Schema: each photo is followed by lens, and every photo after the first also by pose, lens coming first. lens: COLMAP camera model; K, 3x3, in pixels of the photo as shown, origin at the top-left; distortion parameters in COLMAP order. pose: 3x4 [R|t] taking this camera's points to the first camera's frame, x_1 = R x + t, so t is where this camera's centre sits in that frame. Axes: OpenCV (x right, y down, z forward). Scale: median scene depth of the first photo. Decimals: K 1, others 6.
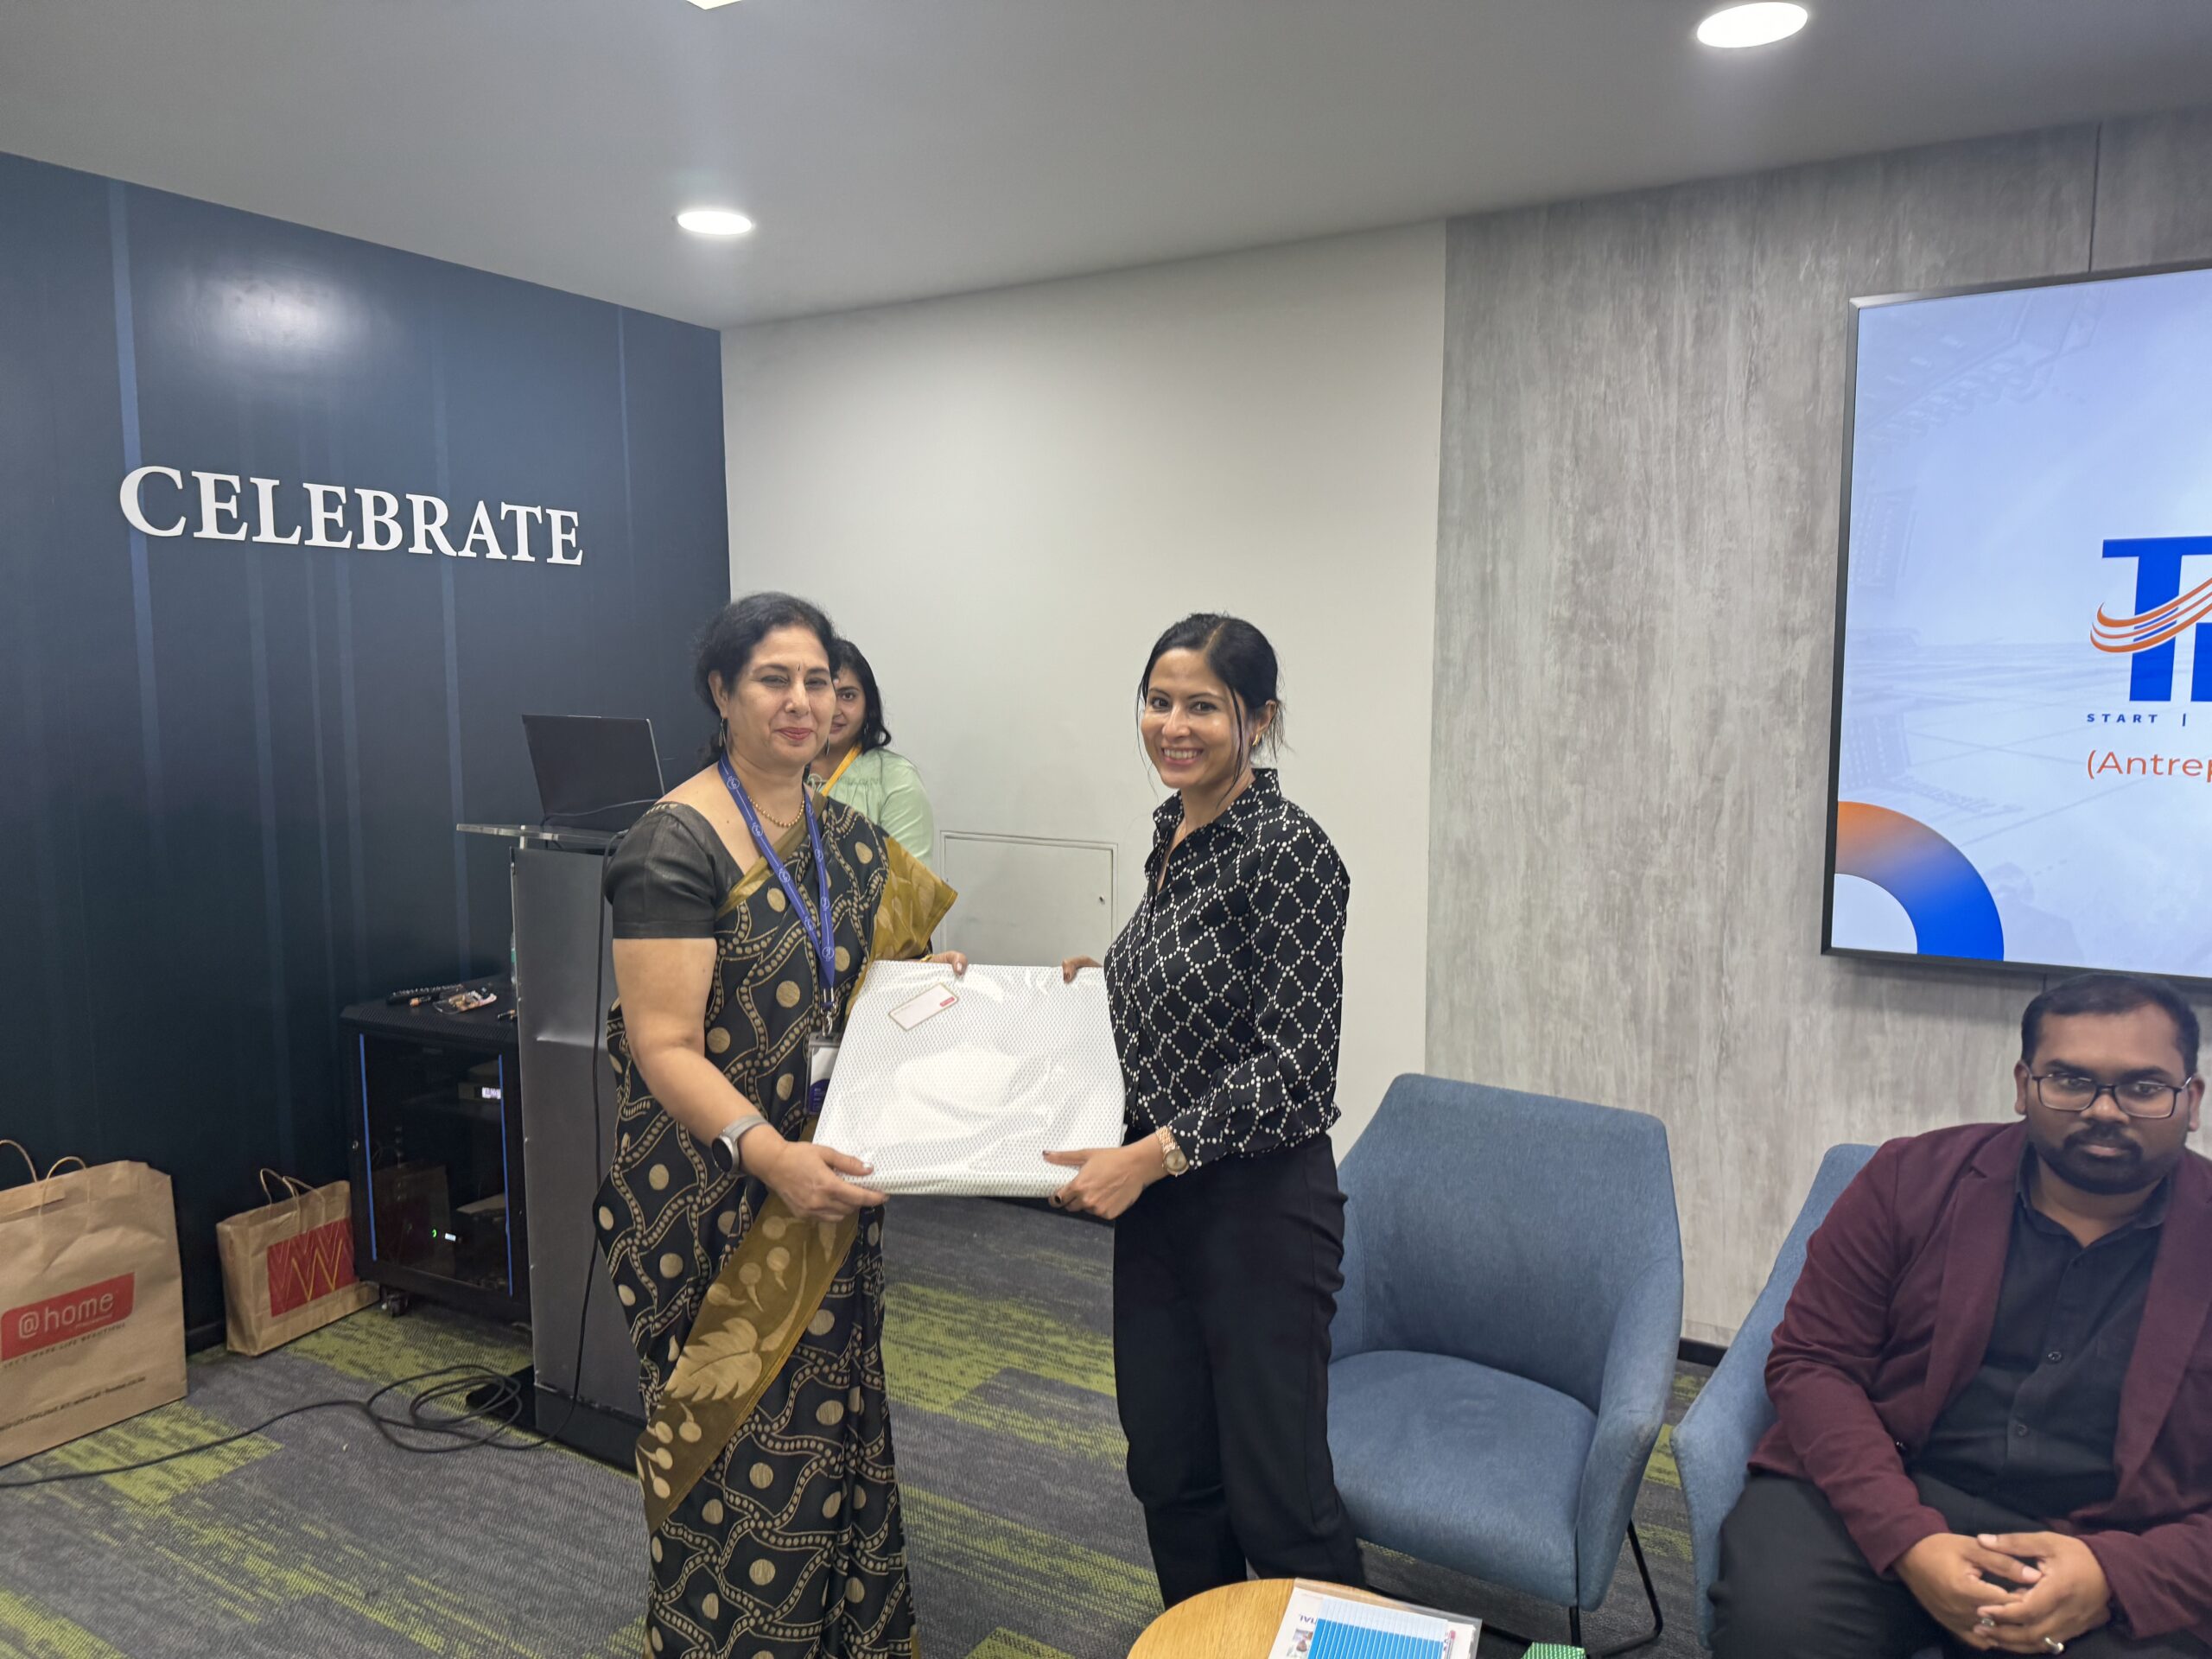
lens RADIAL K [[1580.3, 0, 1086.7], [0, 1580.3, 833.7], [0, 0, 1]] dist [0.044303, -0.007724]
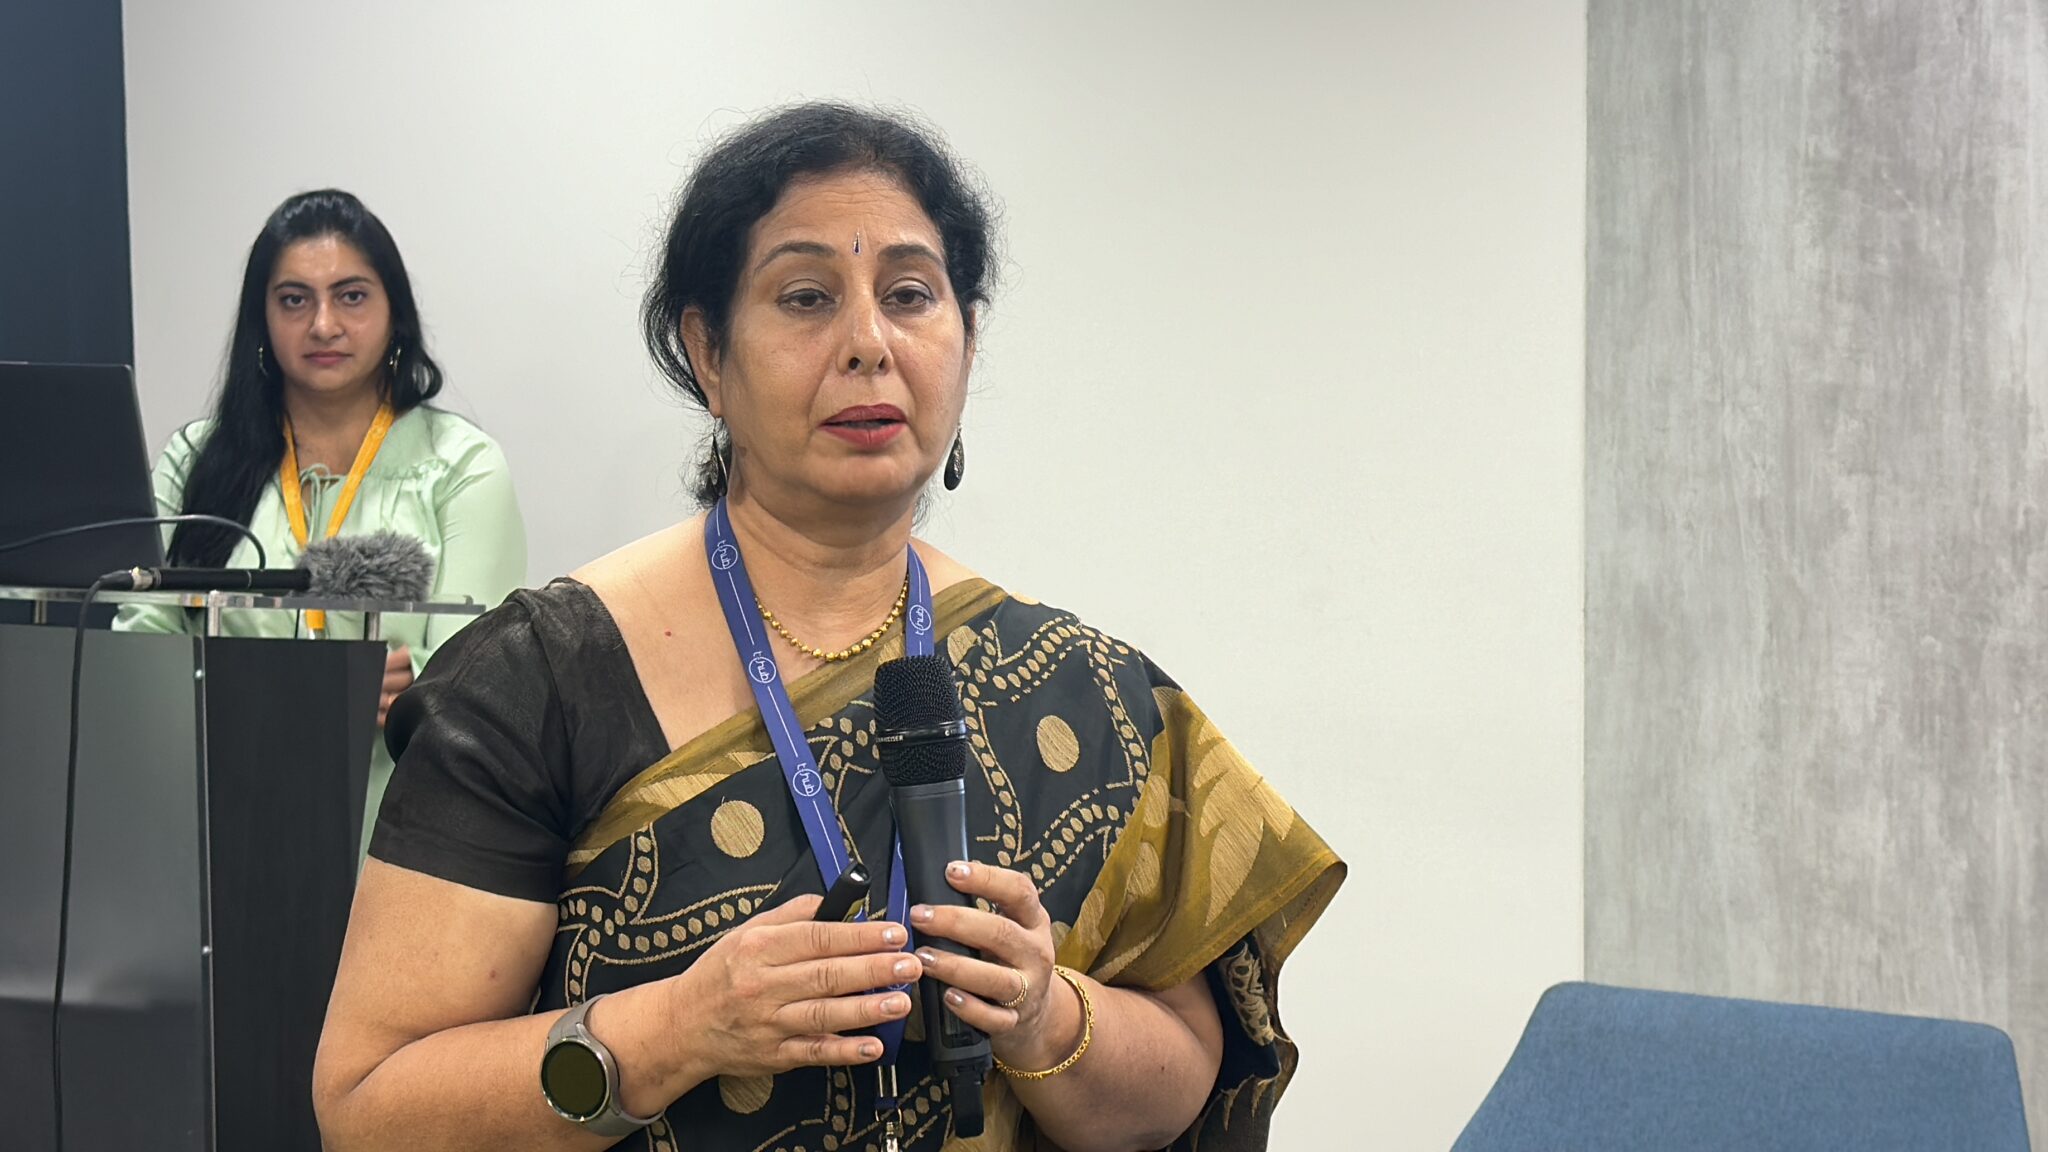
lens RADIAL K [[3834.1, 0, 1026.8], [0, 3834.1, 573.6], [0, 0, 1]] dist [0.023416, 0.000000]
pose [[0.996662, -0.015053, 0.080233, -0.069522], [0.016856, 0.999619, -0.021843, 0.024935], [-0.079874, 0.023123, 0.996537, -0.248178]]
